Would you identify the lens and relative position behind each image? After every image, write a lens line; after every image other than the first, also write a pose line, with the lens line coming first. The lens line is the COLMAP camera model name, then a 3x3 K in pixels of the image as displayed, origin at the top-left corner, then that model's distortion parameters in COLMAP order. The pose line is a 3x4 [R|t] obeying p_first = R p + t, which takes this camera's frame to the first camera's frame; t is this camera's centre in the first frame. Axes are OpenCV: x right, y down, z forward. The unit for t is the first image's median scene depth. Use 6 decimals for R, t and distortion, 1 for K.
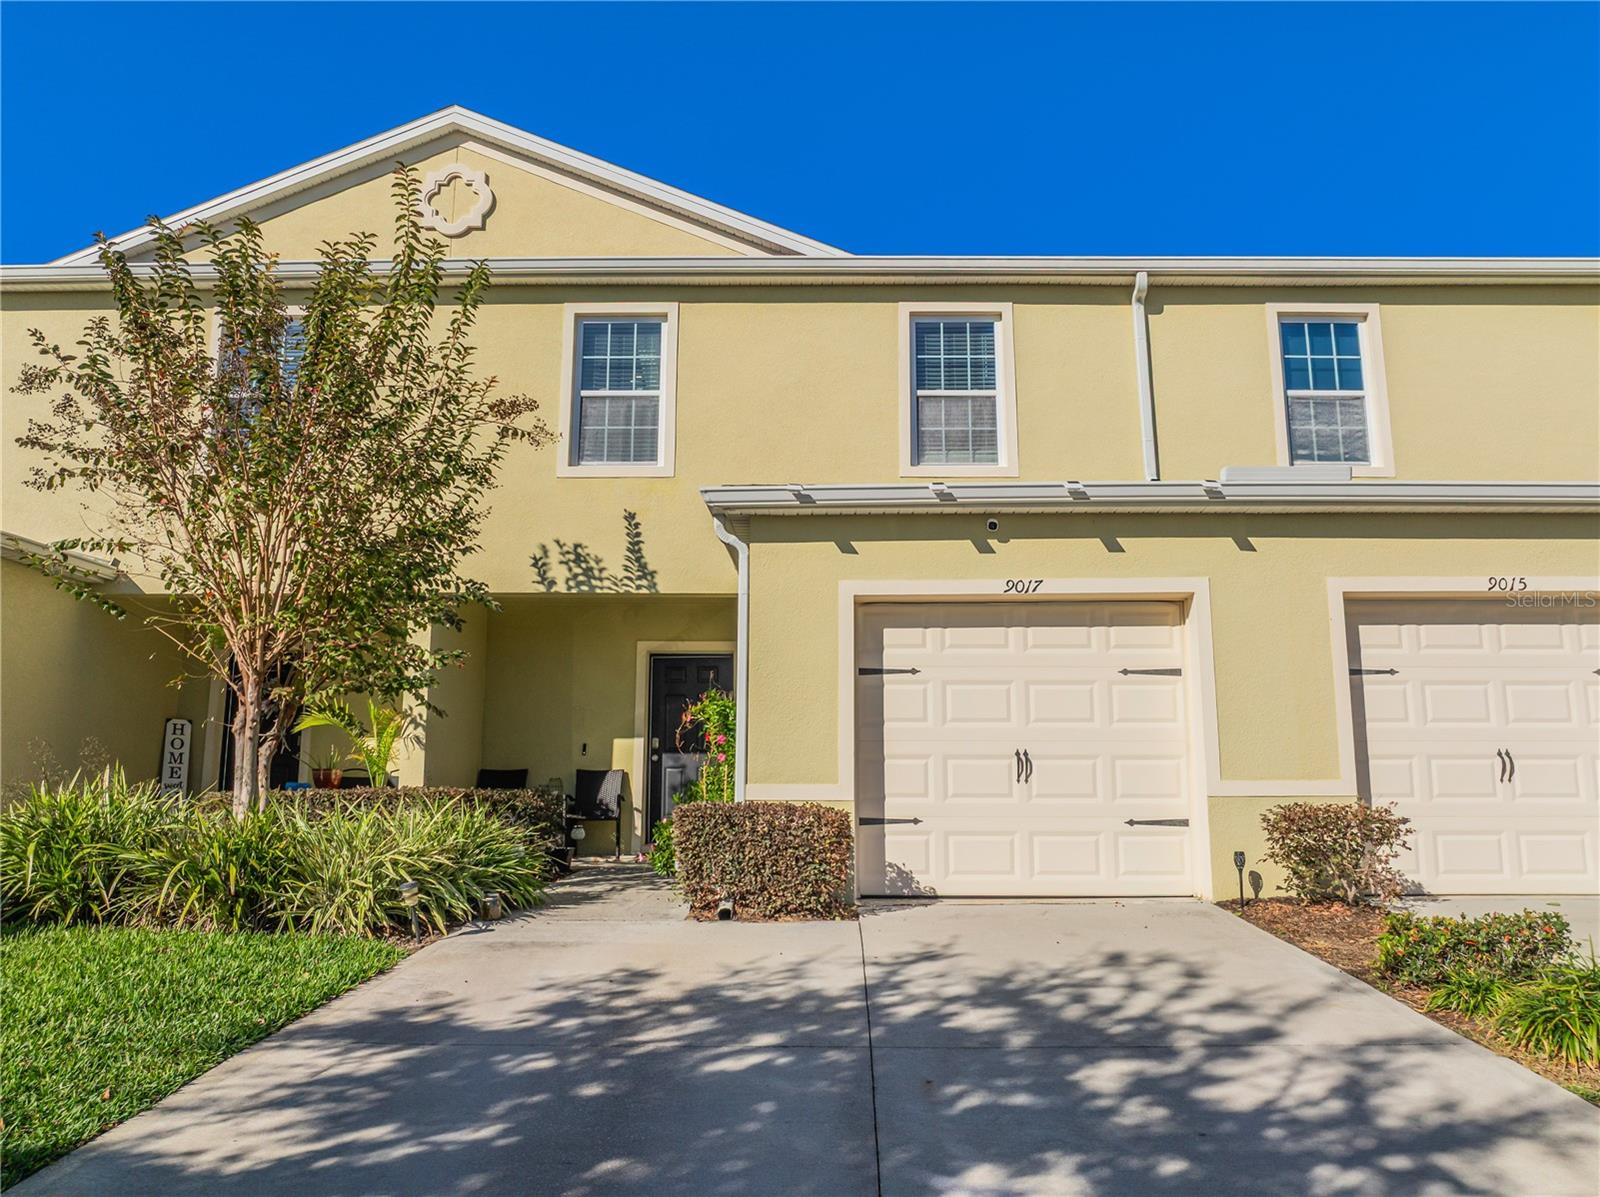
lens RADIAL K [[1150.1, 0, 800.0], [0, 1150.1, 598.5], [0, 0, 1]] dist [-0.028817, -0.011561]
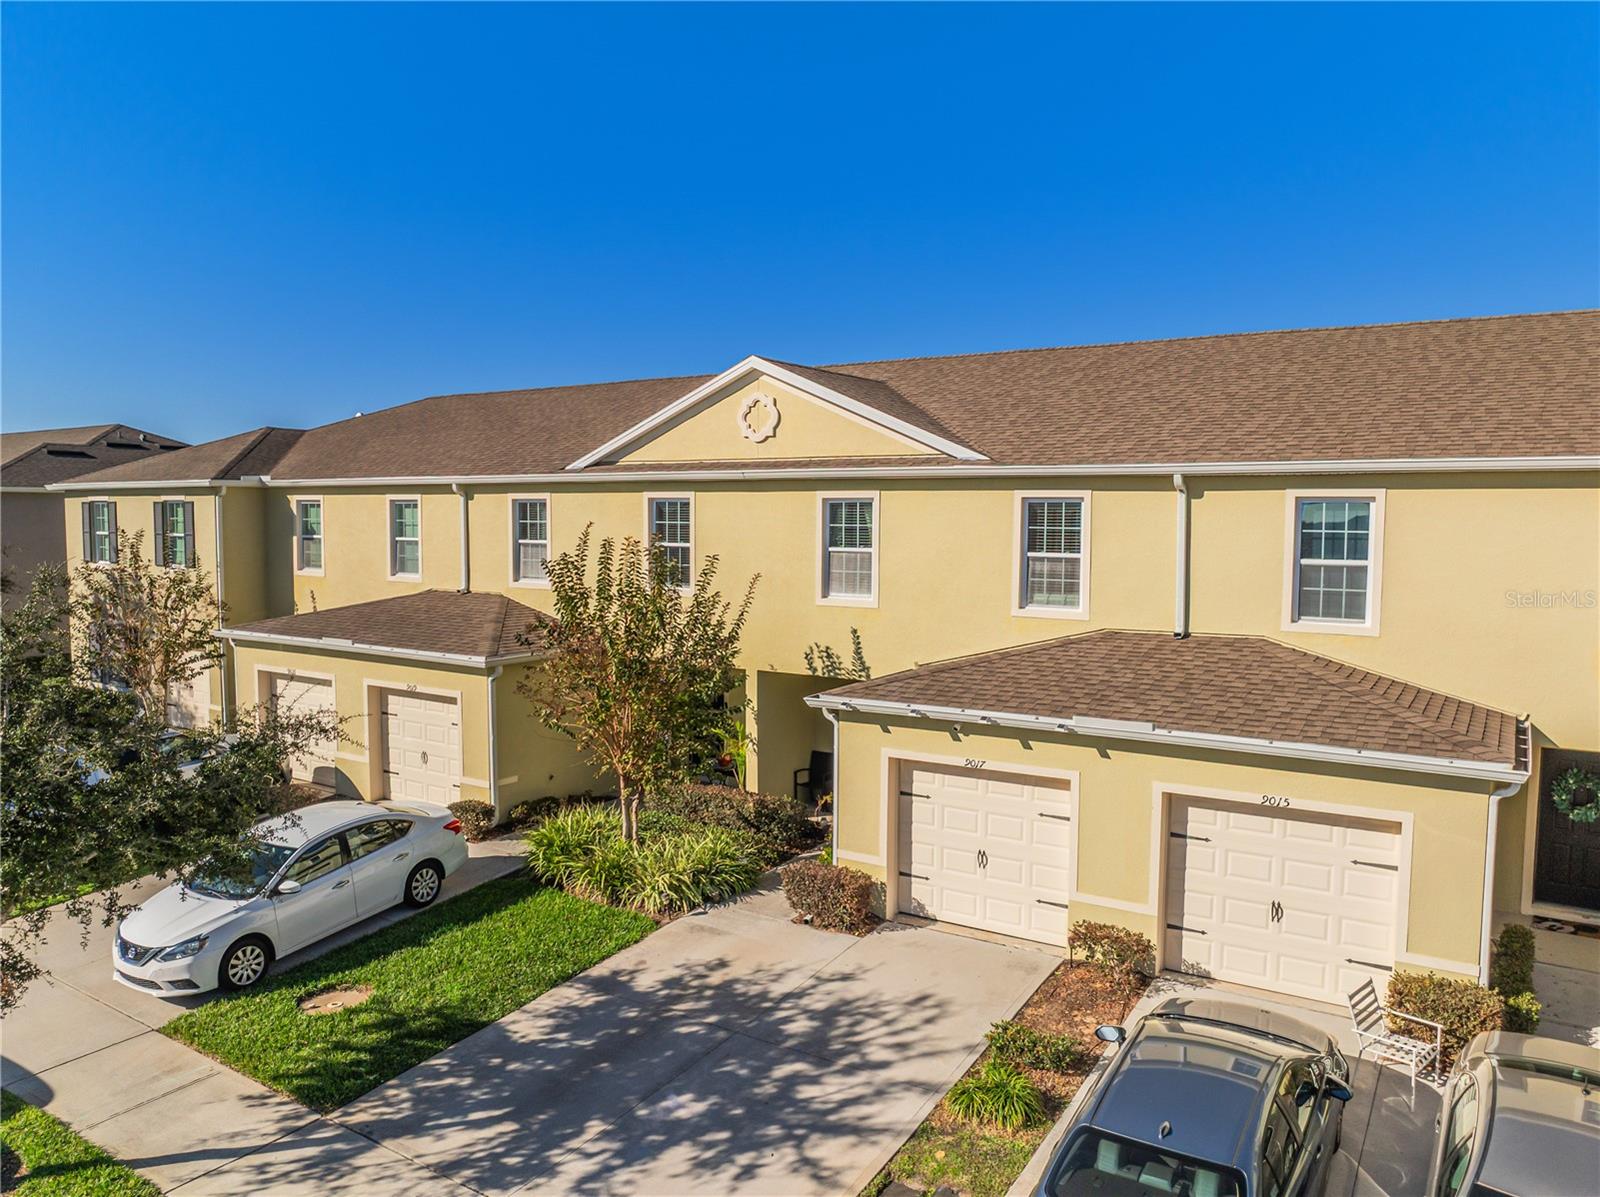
lens RADIAL K [[1150.1, 0, 800.0], [0, 1150.1, 598.5], [0, 0, 1]] dist [-0.028817, -0.011561]
pose [[0.847718, 0.040833, -0.528873, 0.631557], [0.089359, 0.971790, 0.218262, -0.470387], [0.522866, -0.232284, 0.820156, -0.353127]]
